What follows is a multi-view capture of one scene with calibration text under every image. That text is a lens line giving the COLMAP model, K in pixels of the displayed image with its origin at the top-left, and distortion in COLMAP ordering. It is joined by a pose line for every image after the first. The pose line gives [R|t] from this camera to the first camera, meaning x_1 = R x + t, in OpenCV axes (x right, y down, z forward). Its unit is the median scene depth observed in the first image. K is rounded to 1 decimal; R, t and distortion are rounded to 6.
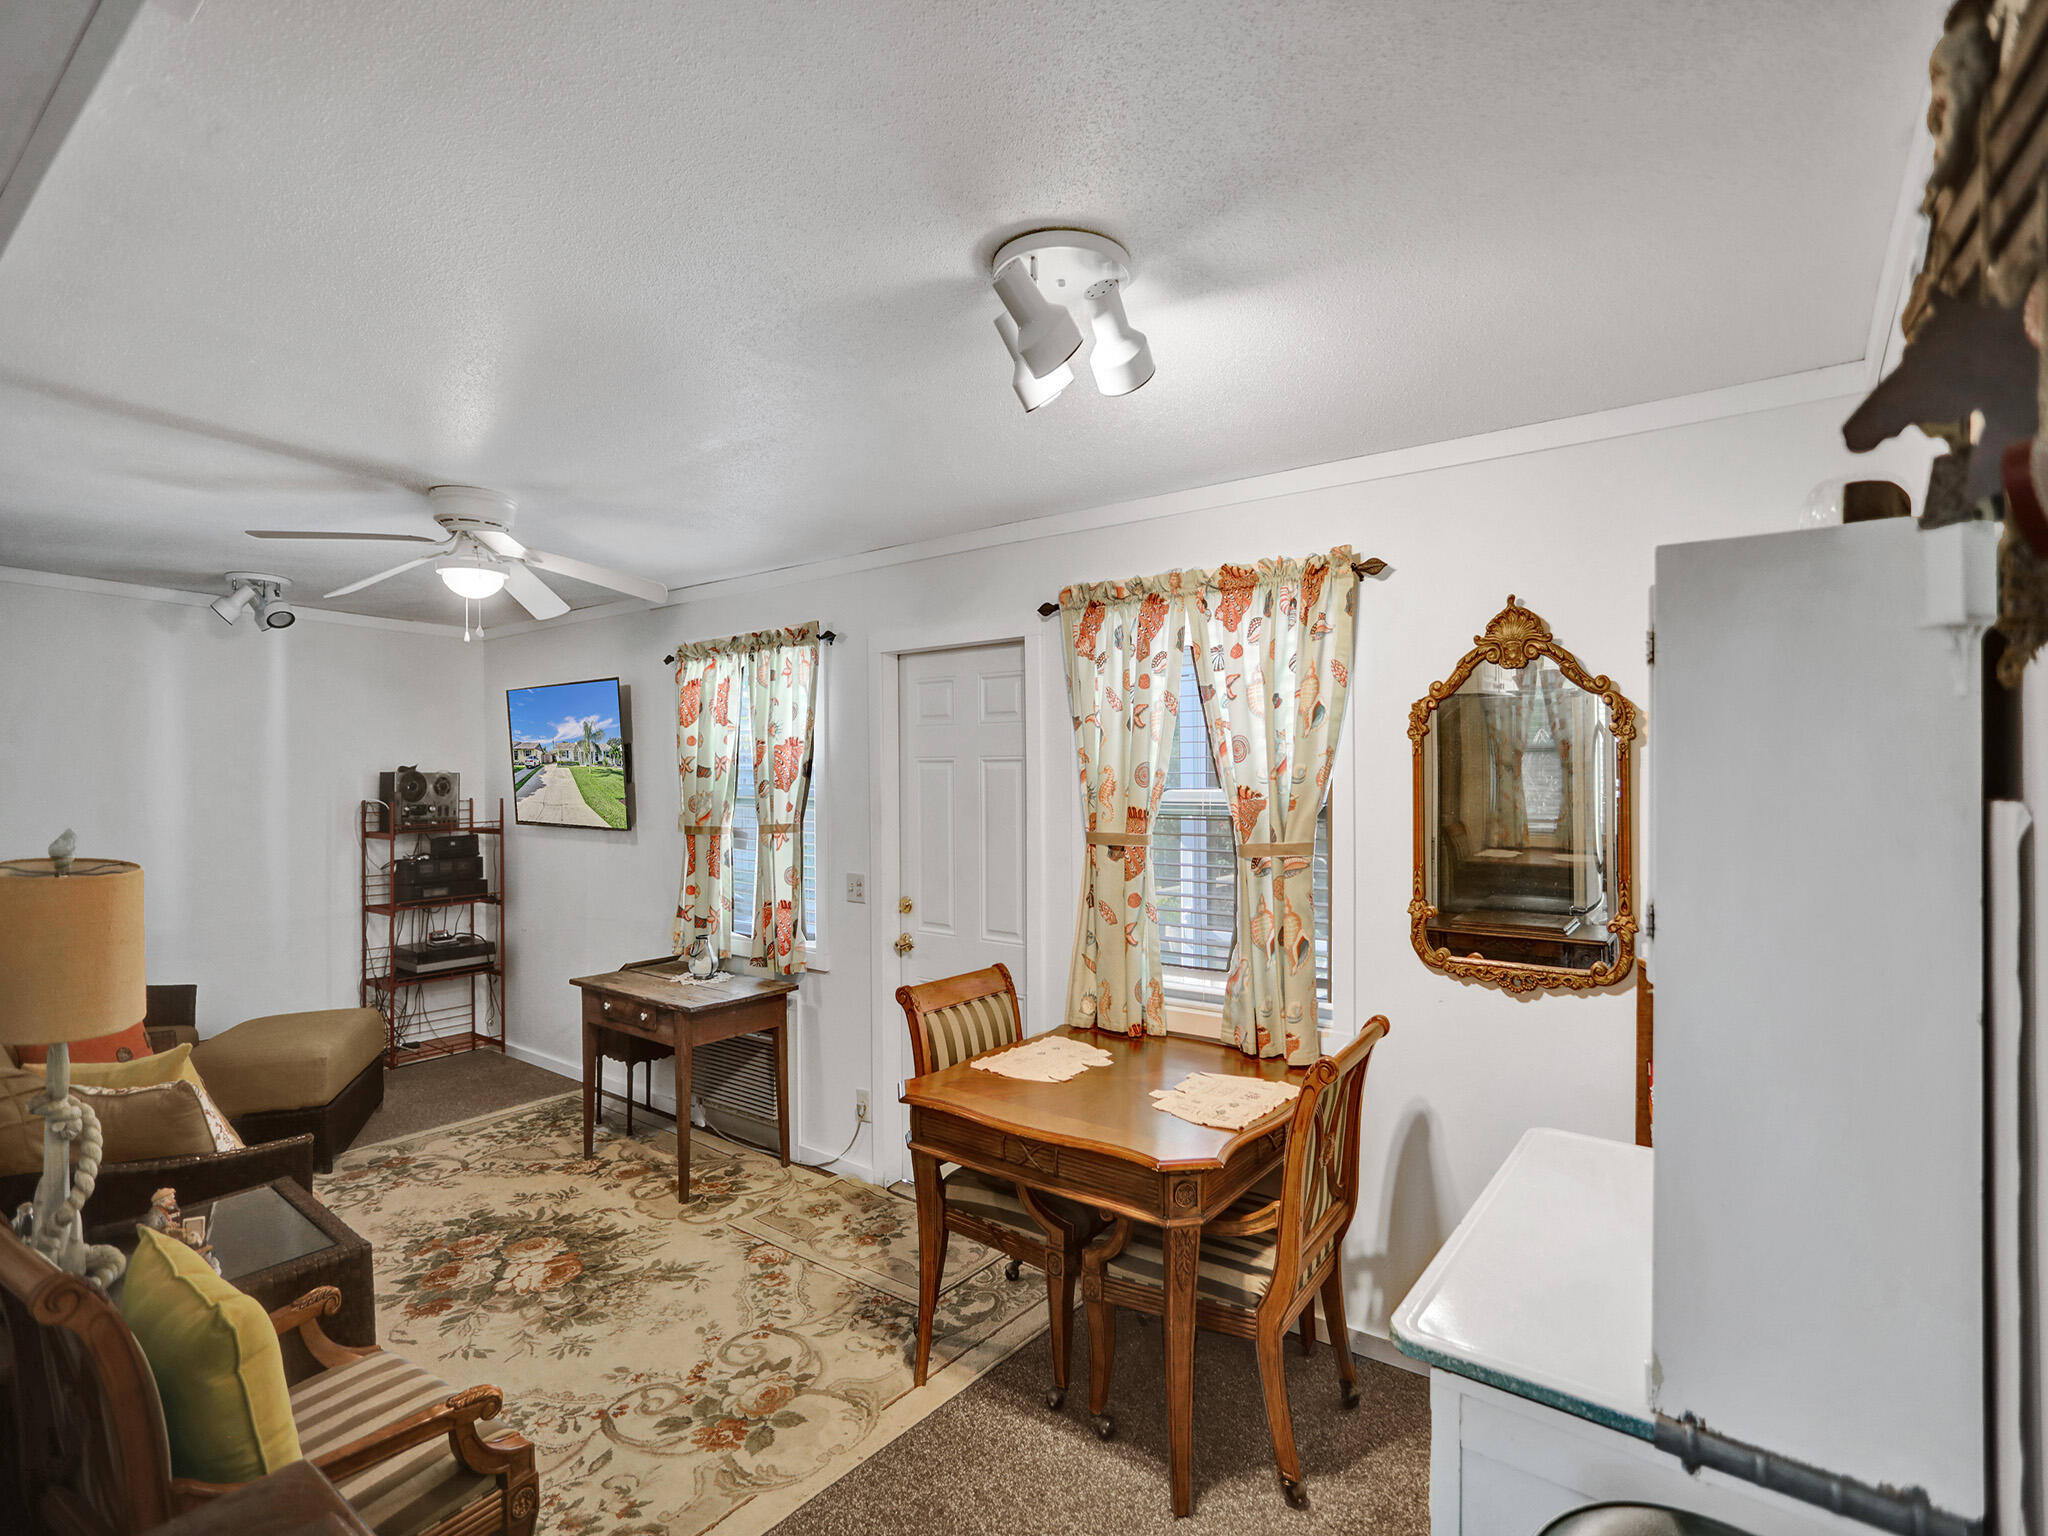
lens RADIAL K [[973.4, 0, 1040.5], [0, 973.4, 825.3], [0, 0, 1]] dist [-0.029122, -0.000123]
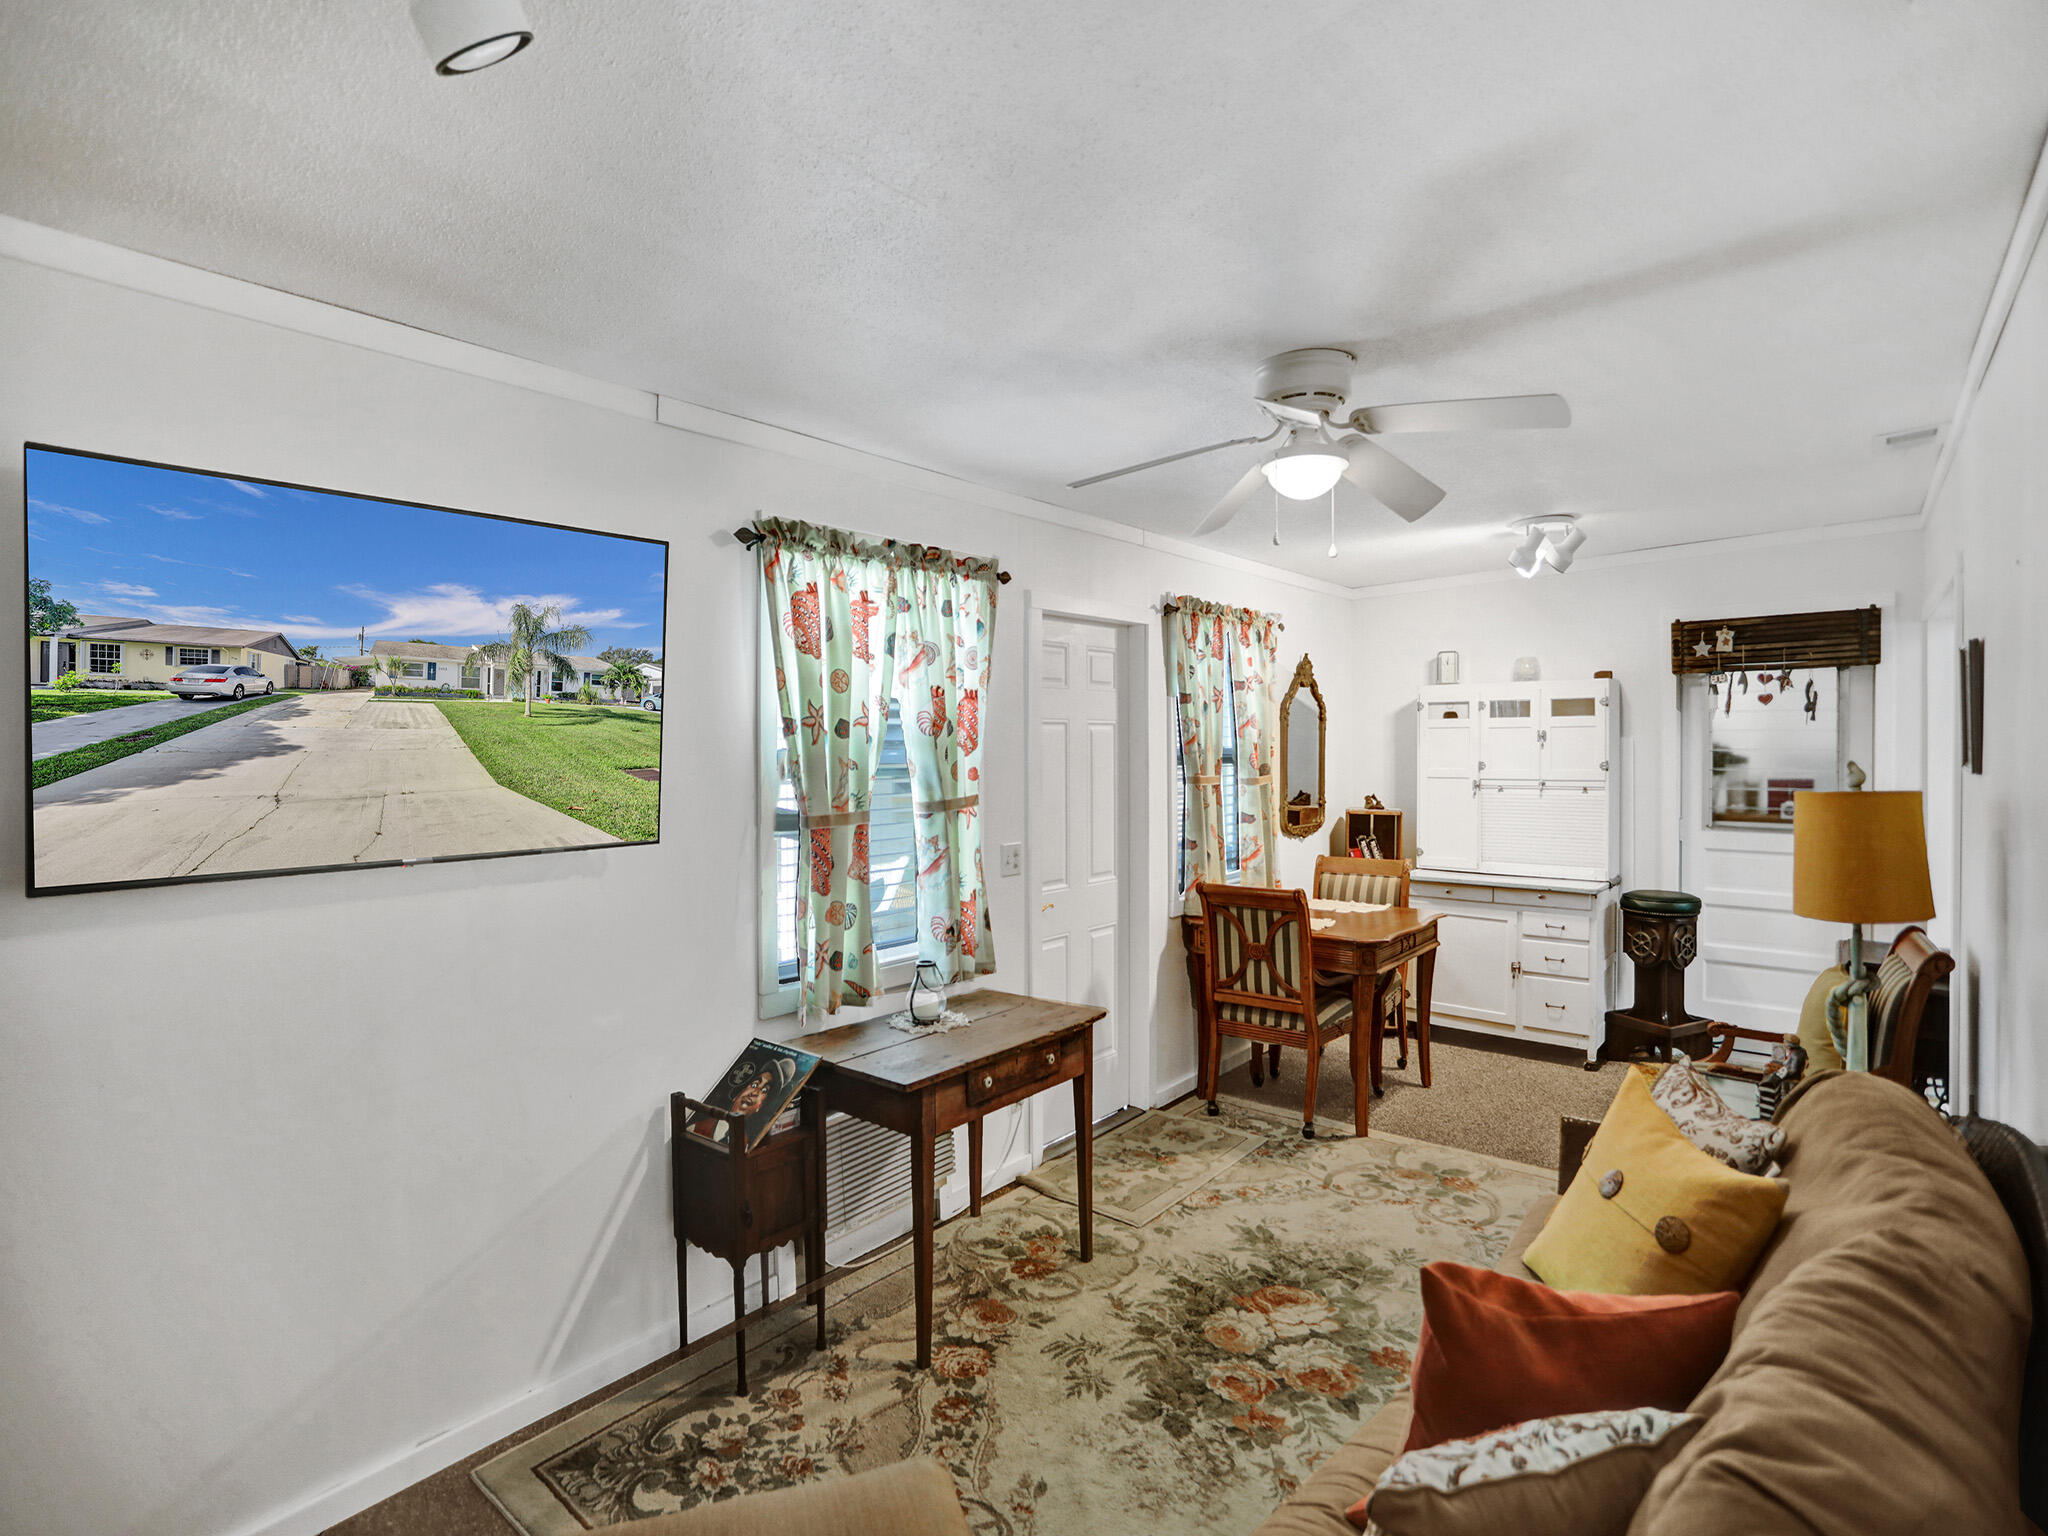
lens RADIAL K [[973.4, 0, 1036.5], [0, 973.4, 752.3], [0, 0, 1]] dist [-0.029122, -0.000123]
pose [[0.076519, -0.001324, 0.997067, -1.170100], [0.062630, 0.998031, -0.003481, -0.028759], [-0.995099, 0.062713, 0.076451, 0.954294]]
